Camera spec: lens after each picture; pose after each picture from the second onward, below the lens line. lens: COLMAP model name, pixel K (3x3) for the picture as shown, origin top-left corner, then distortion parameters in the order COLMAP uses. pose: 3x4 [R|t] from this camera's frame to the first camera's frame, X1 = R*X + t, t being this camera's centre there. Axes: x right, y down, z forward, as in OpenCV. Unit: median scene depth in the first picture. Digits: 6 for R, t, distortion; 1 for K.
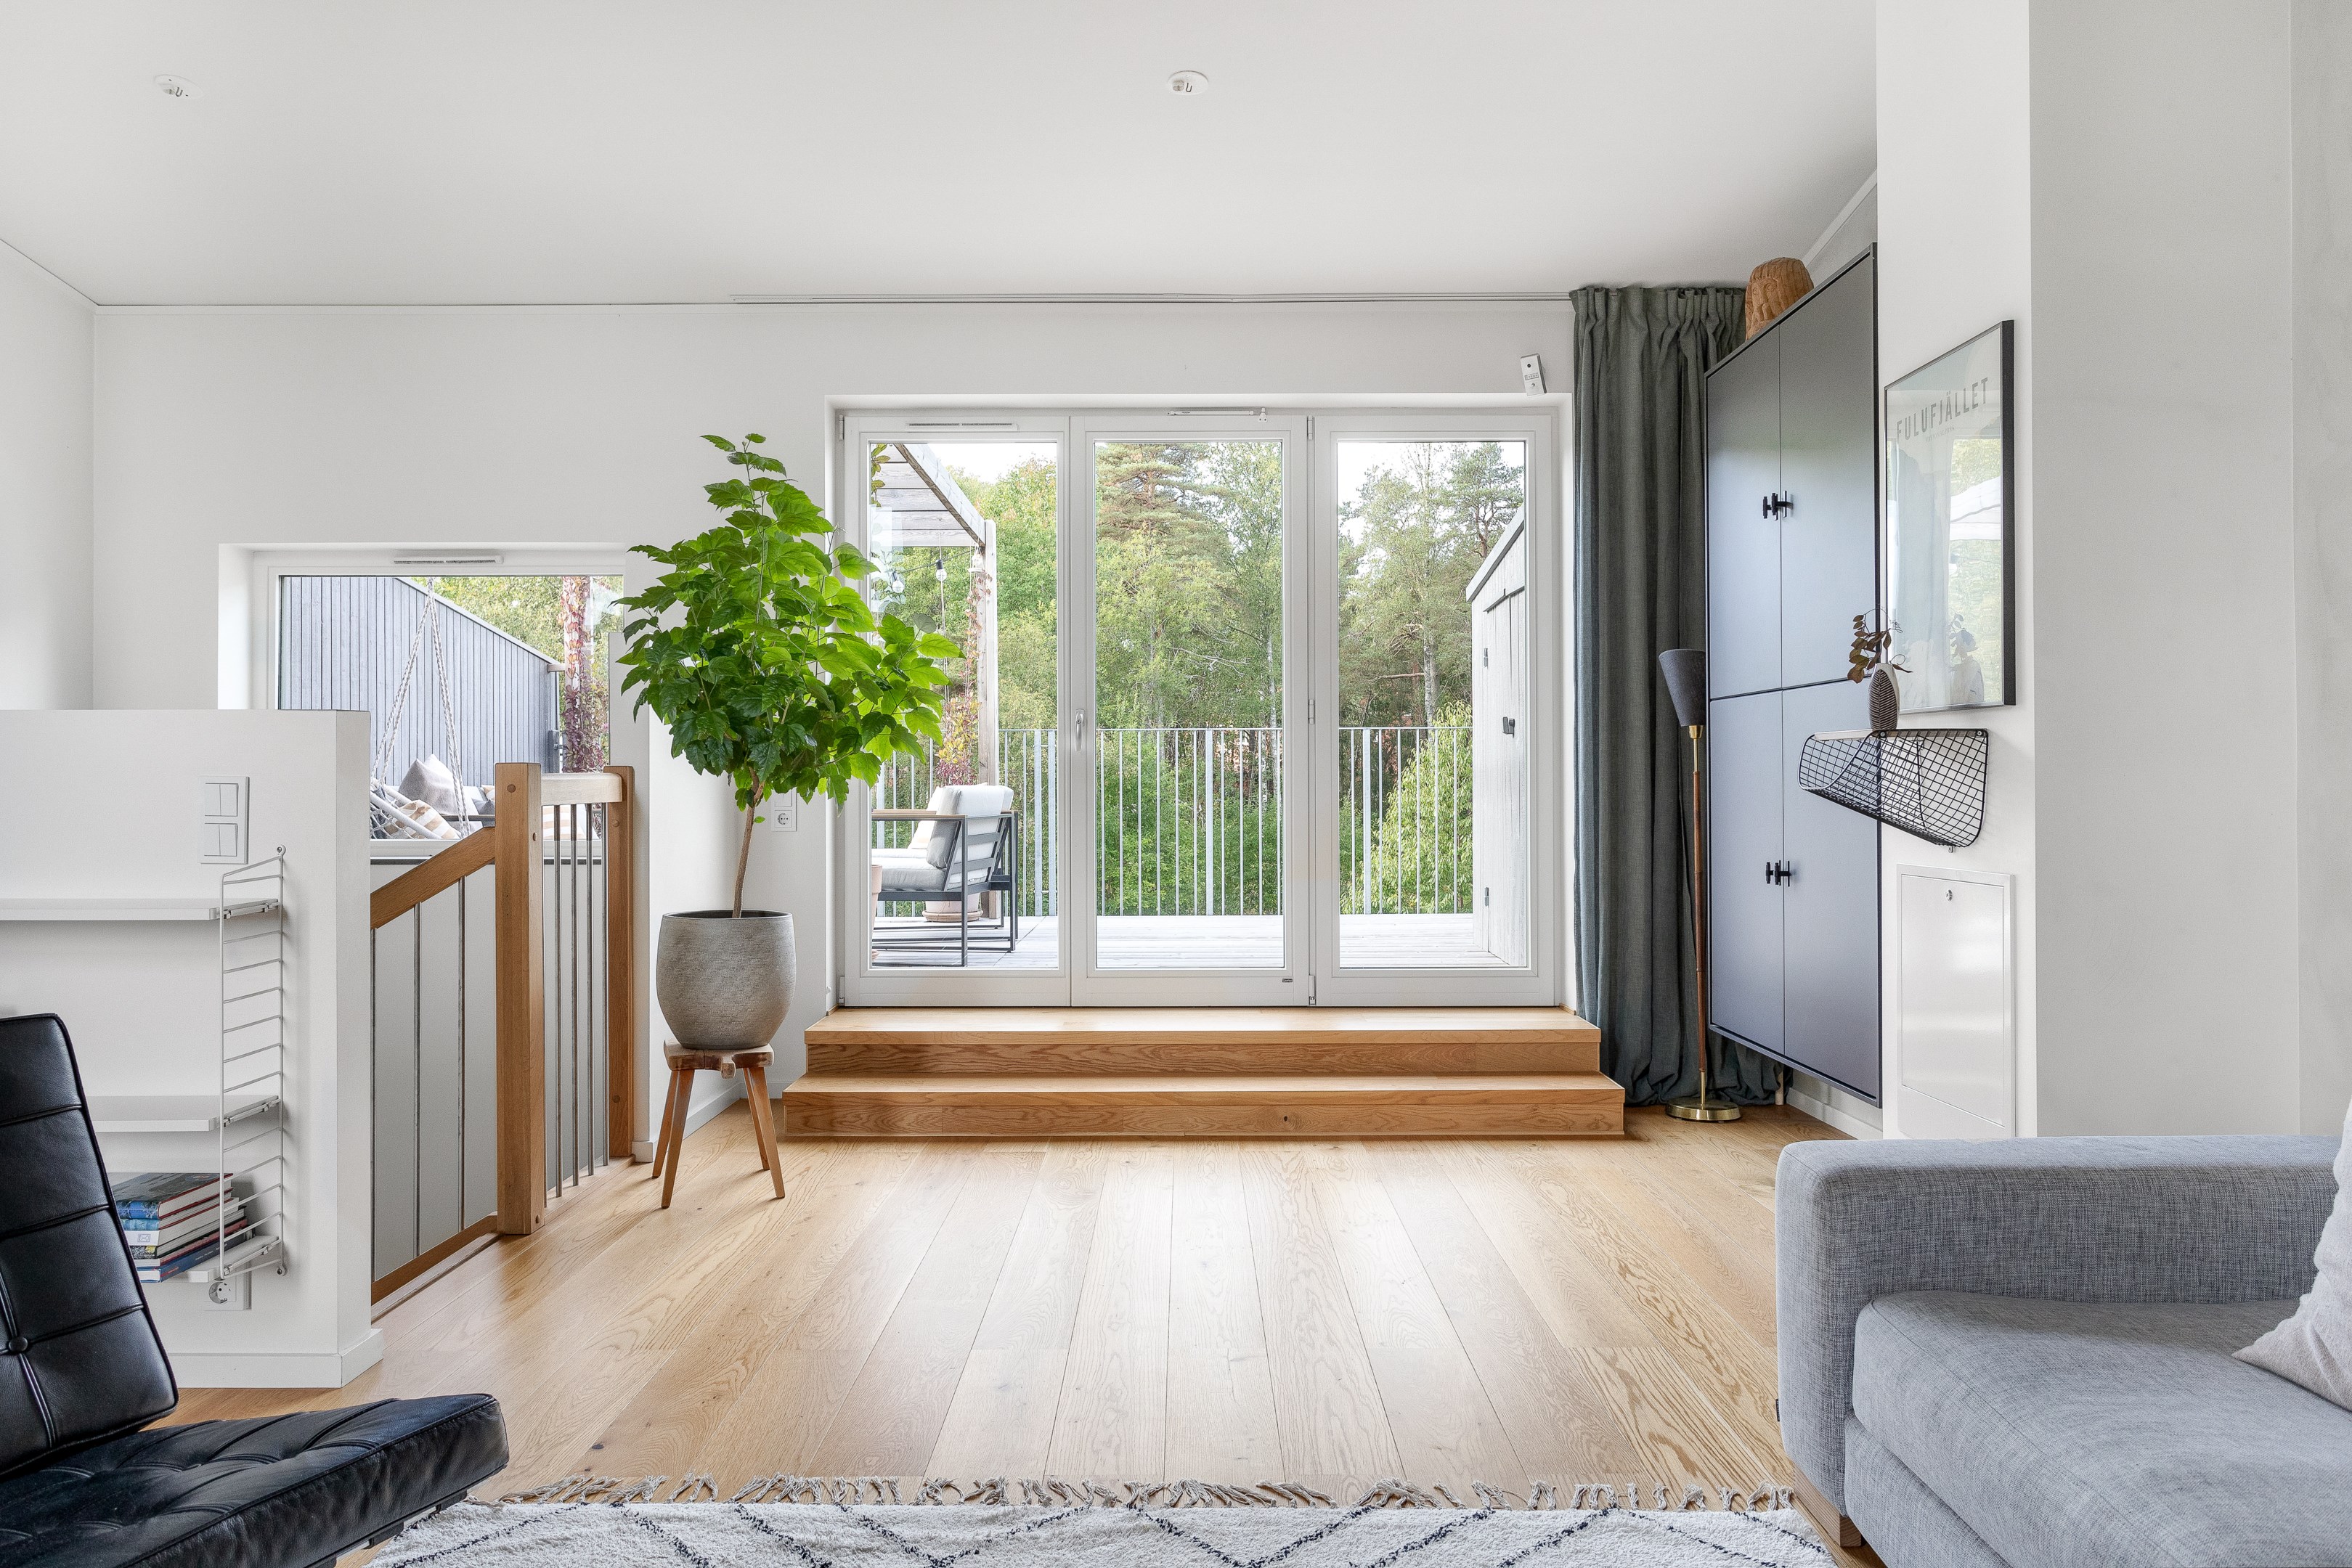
lens RADIAL K [[1628.6, 0, 1177.2], [0, 1628.6, 773.2], [0, 0, 1]] dist [-0.001765, 0.004075]
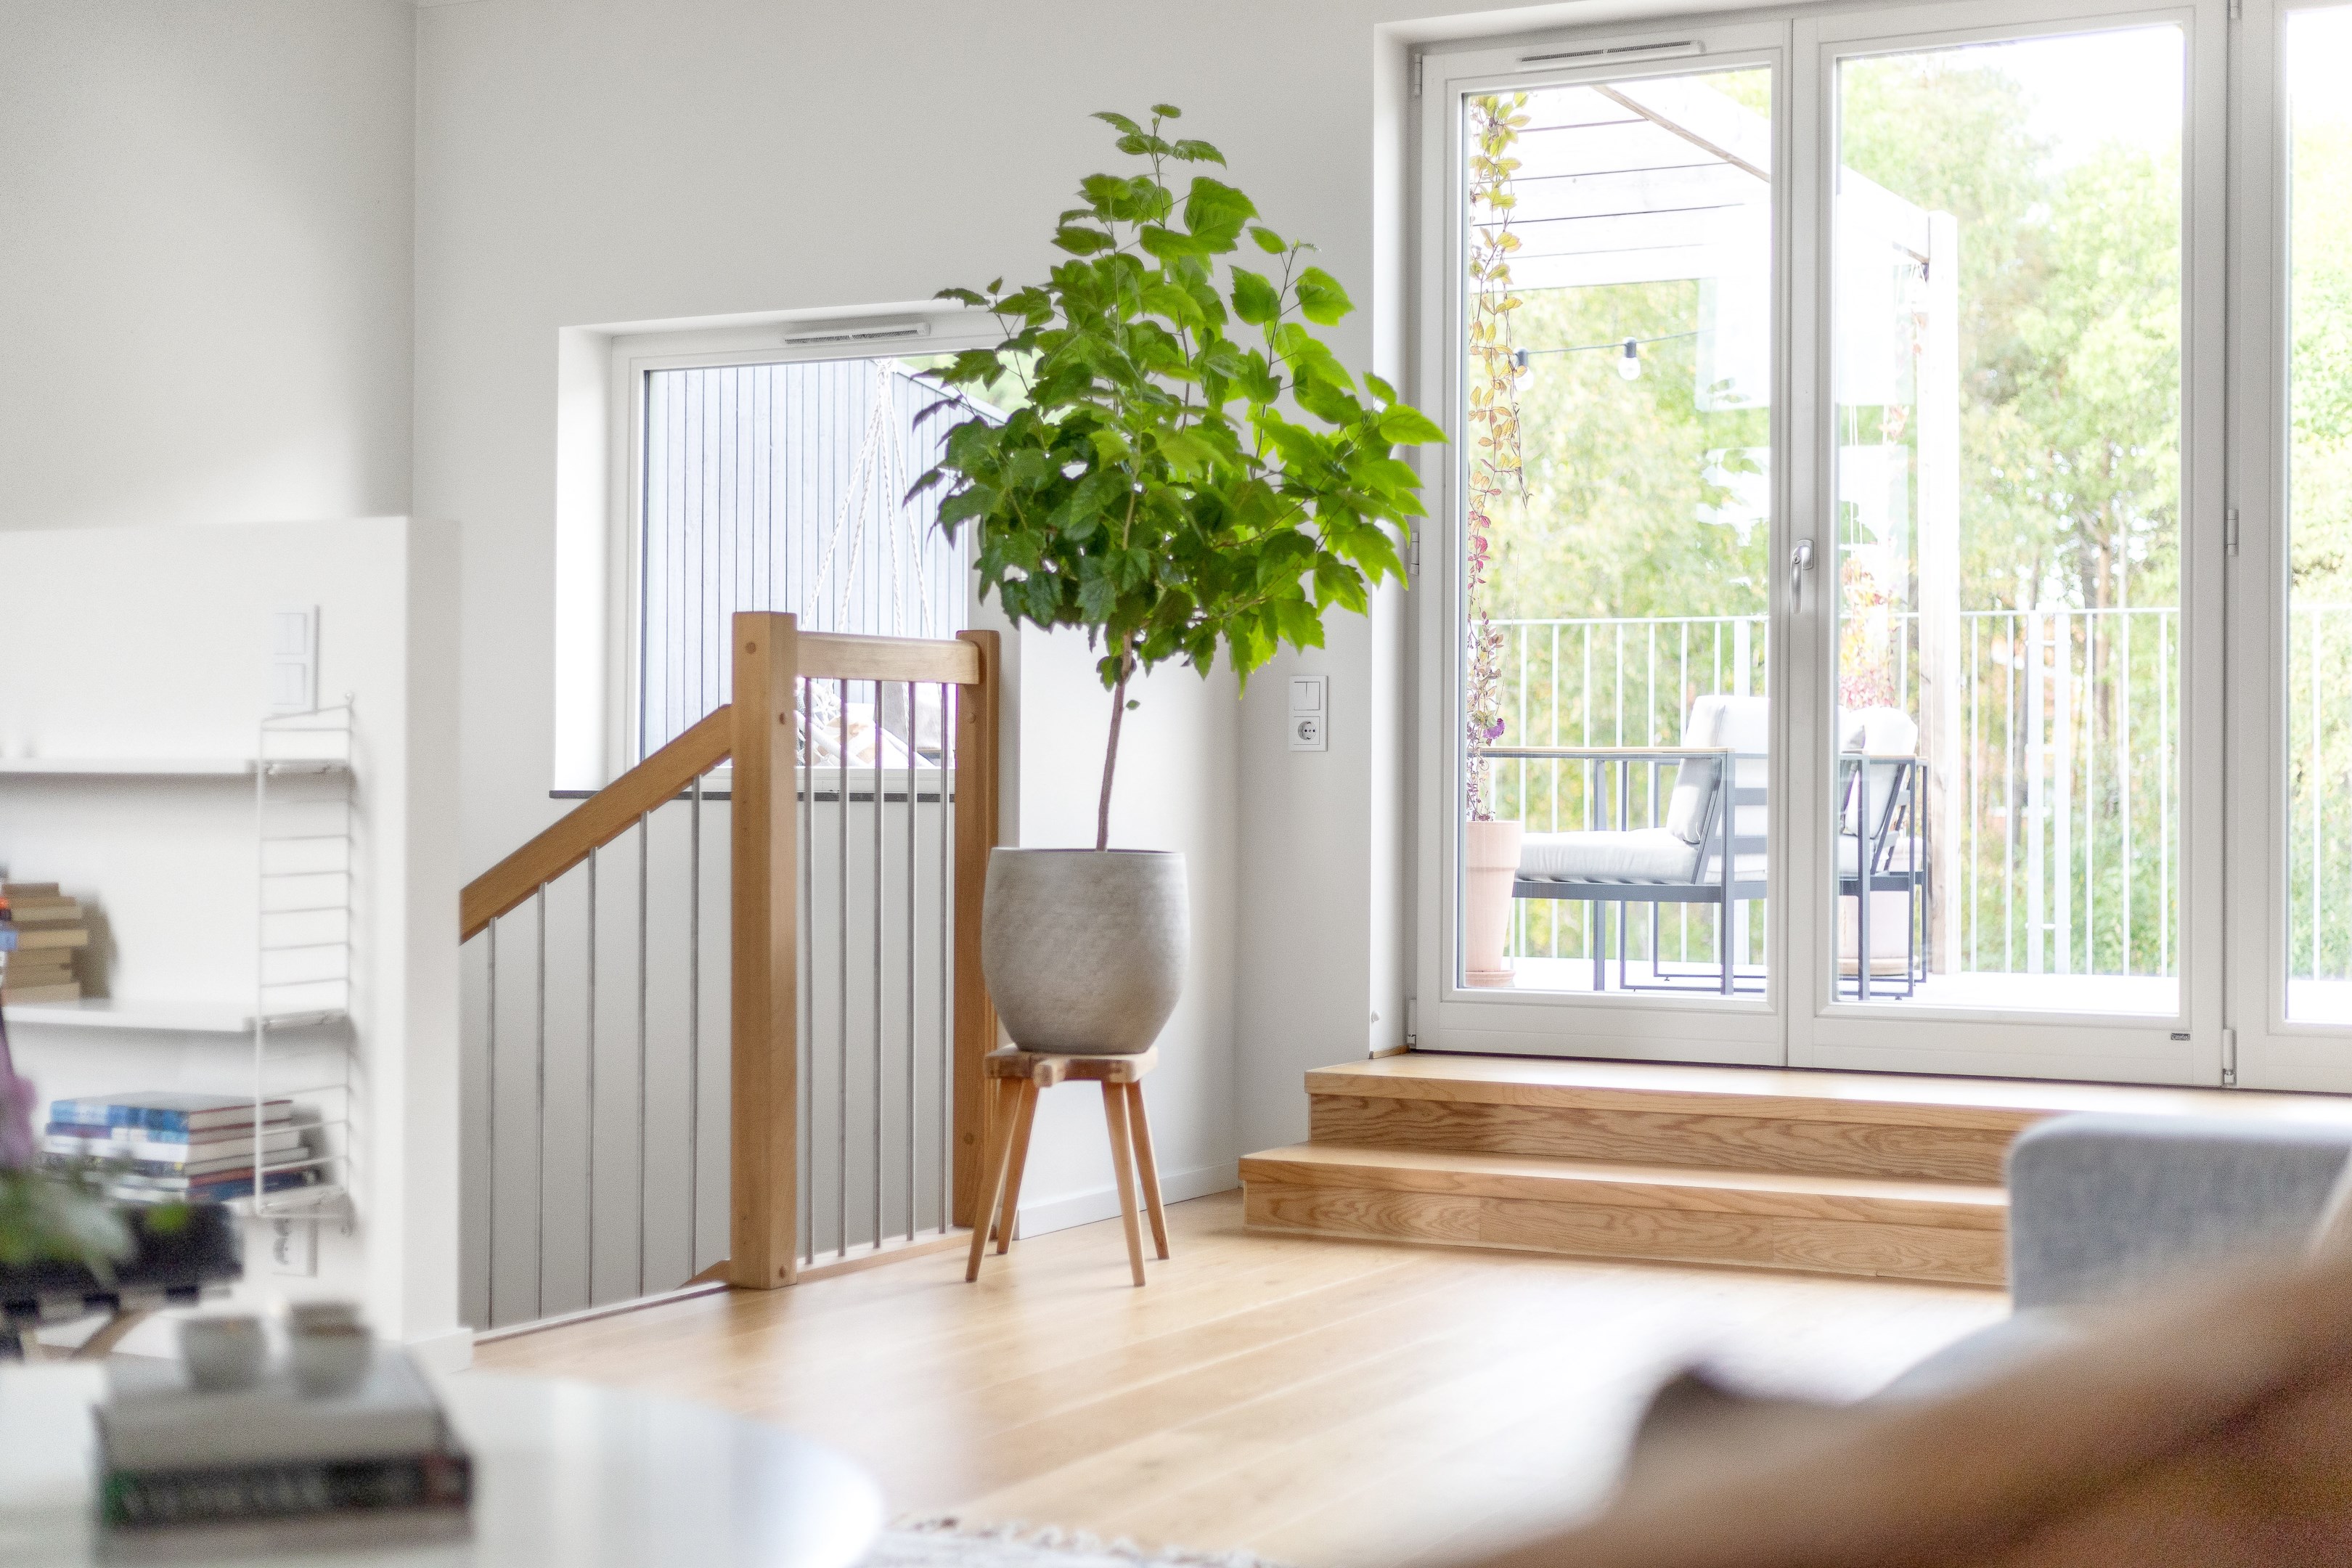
lens RADIAL K [[3401.6, 0, 1169.9], [0, 3401.6, 777.1], [0, 0, 1]] dist [0.007659, -0.017476]
pose [[0.888450, 0.006026, -0.458933, 0.312616], [-0.004922, 0.999981, 0.003603, 0.043642], [0.458946, -0.000942, 0.888463, -0.157603]]
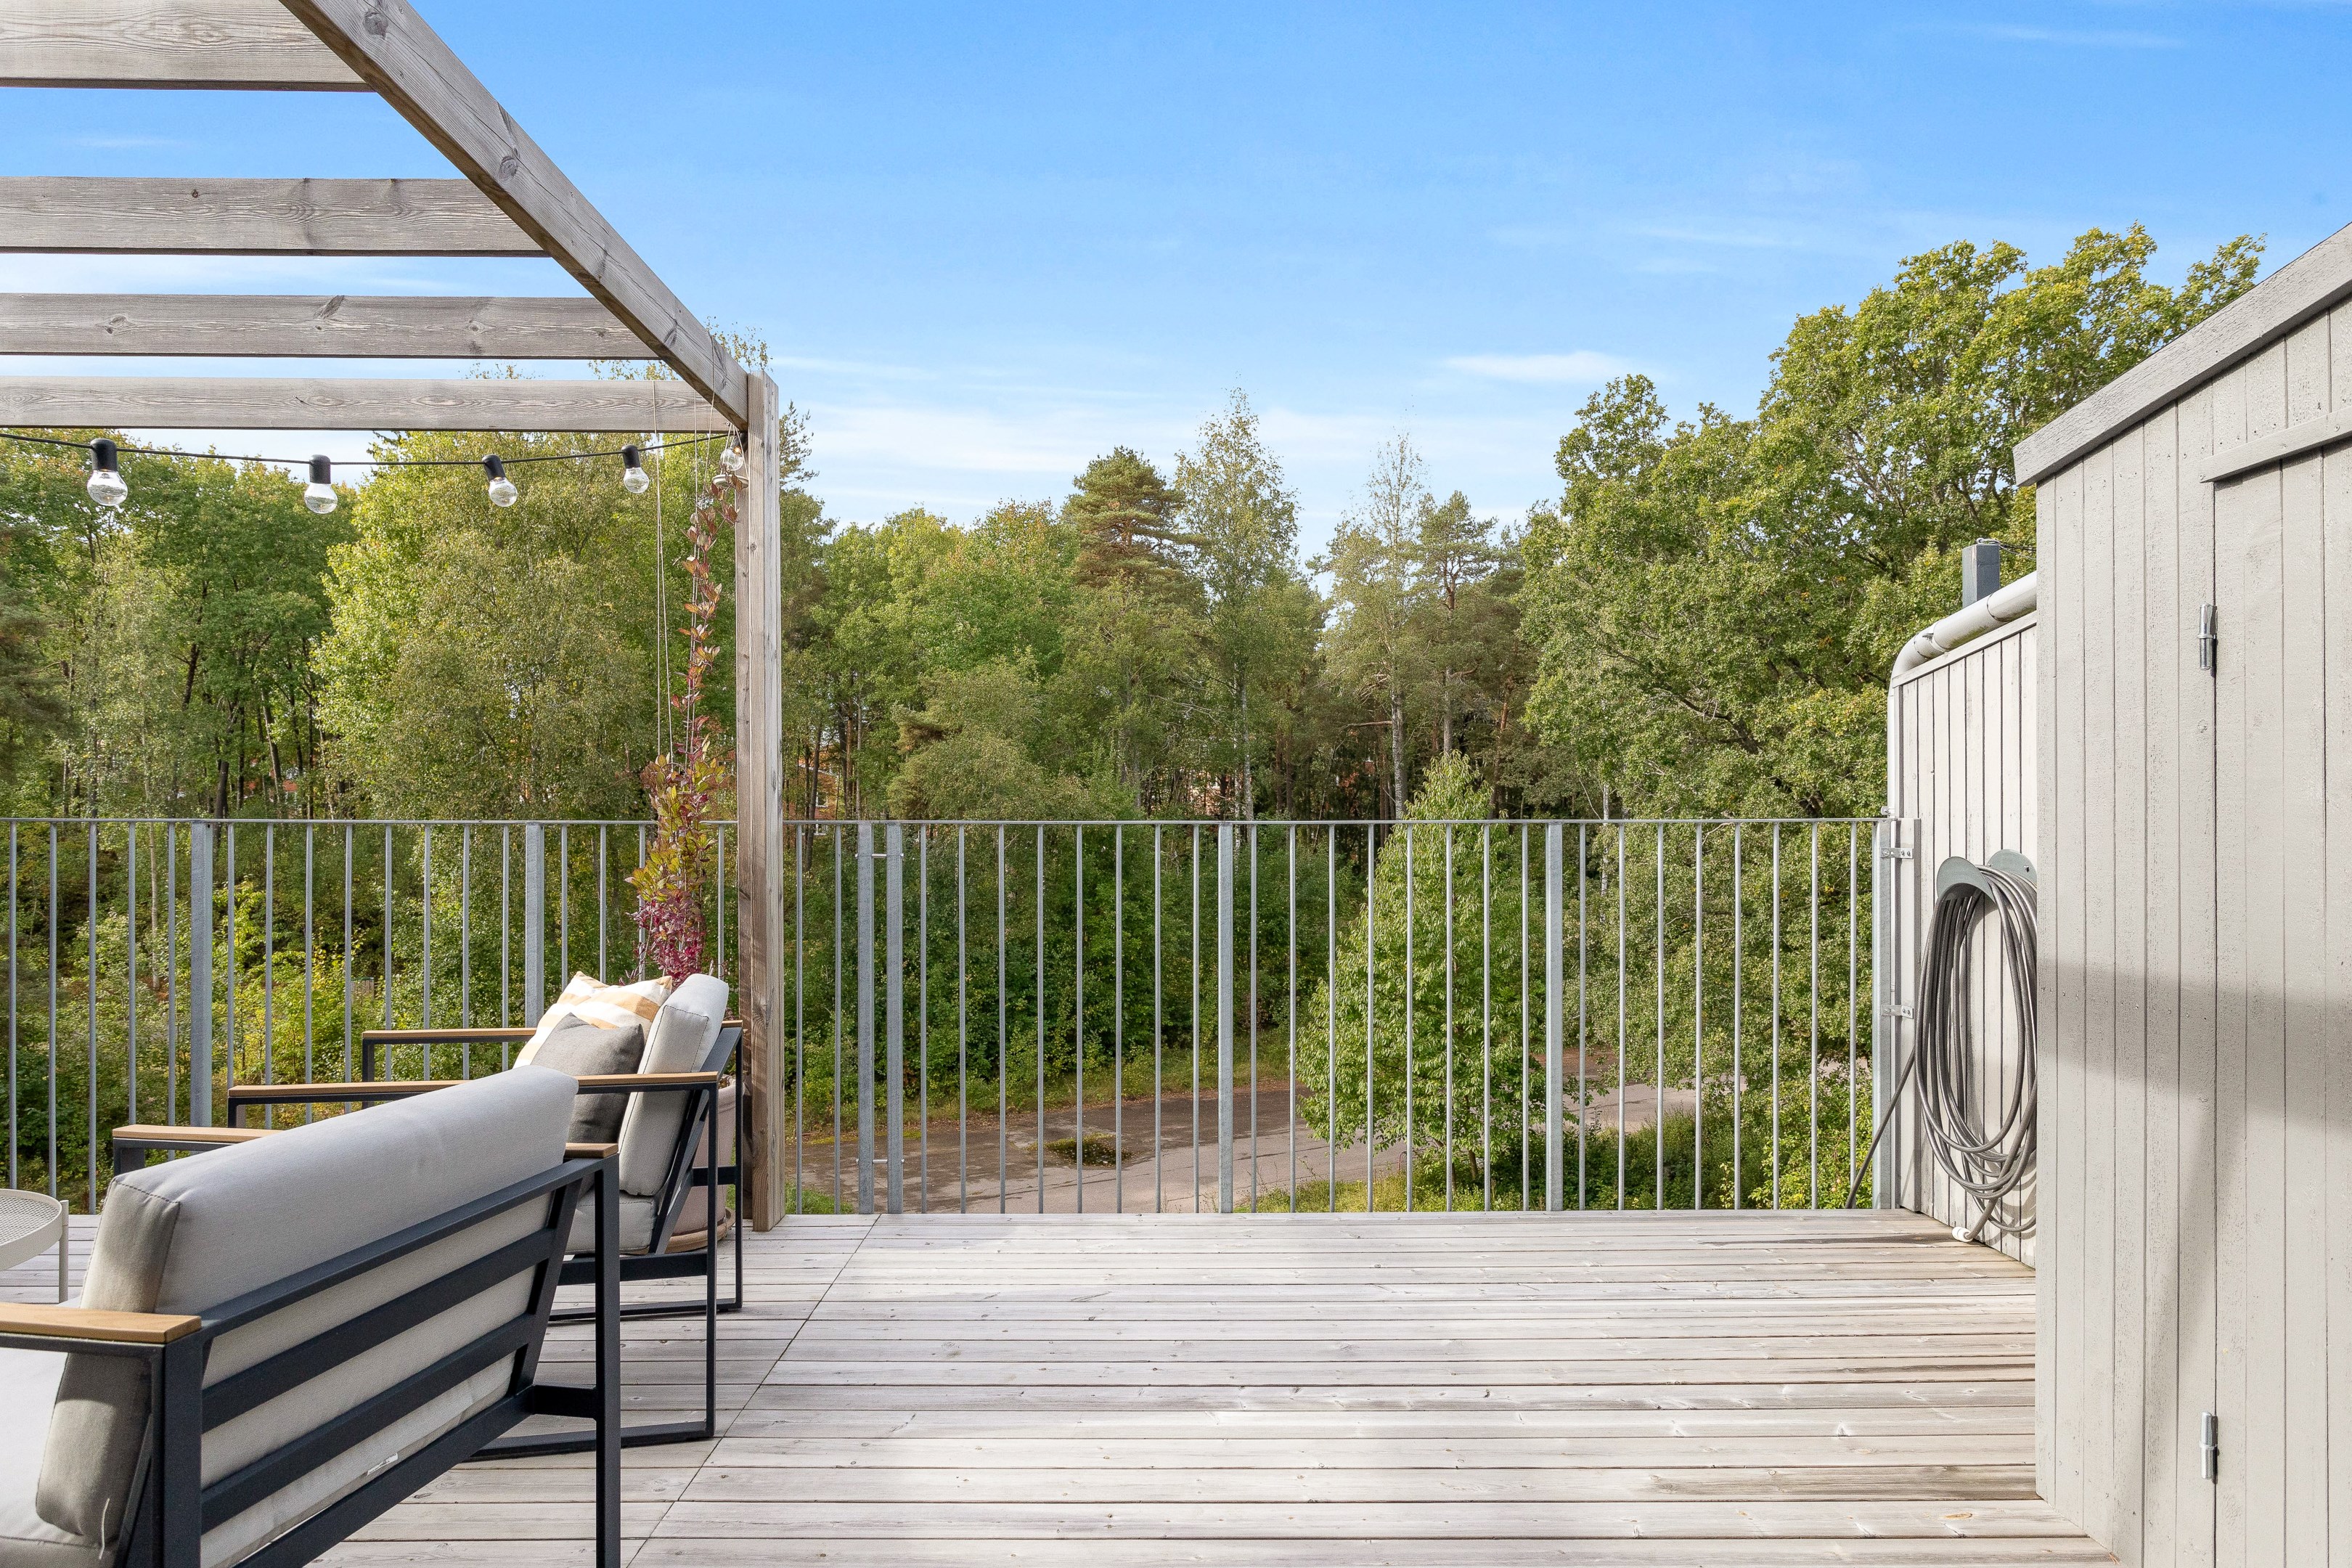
lens RADIAL K [[1446.5, 0, 1181.4], [0, 1446.5, 814.2], [0, 0, 1]] dist [-0.001832, 0.002909]
pose [[0.999795, 0.004174, 0.019823, -0.003531], [-0.004222, 0.999988, 0.002405, -0.056125], [-0.019813, -0.002488, 0.999801, 1.085731]]
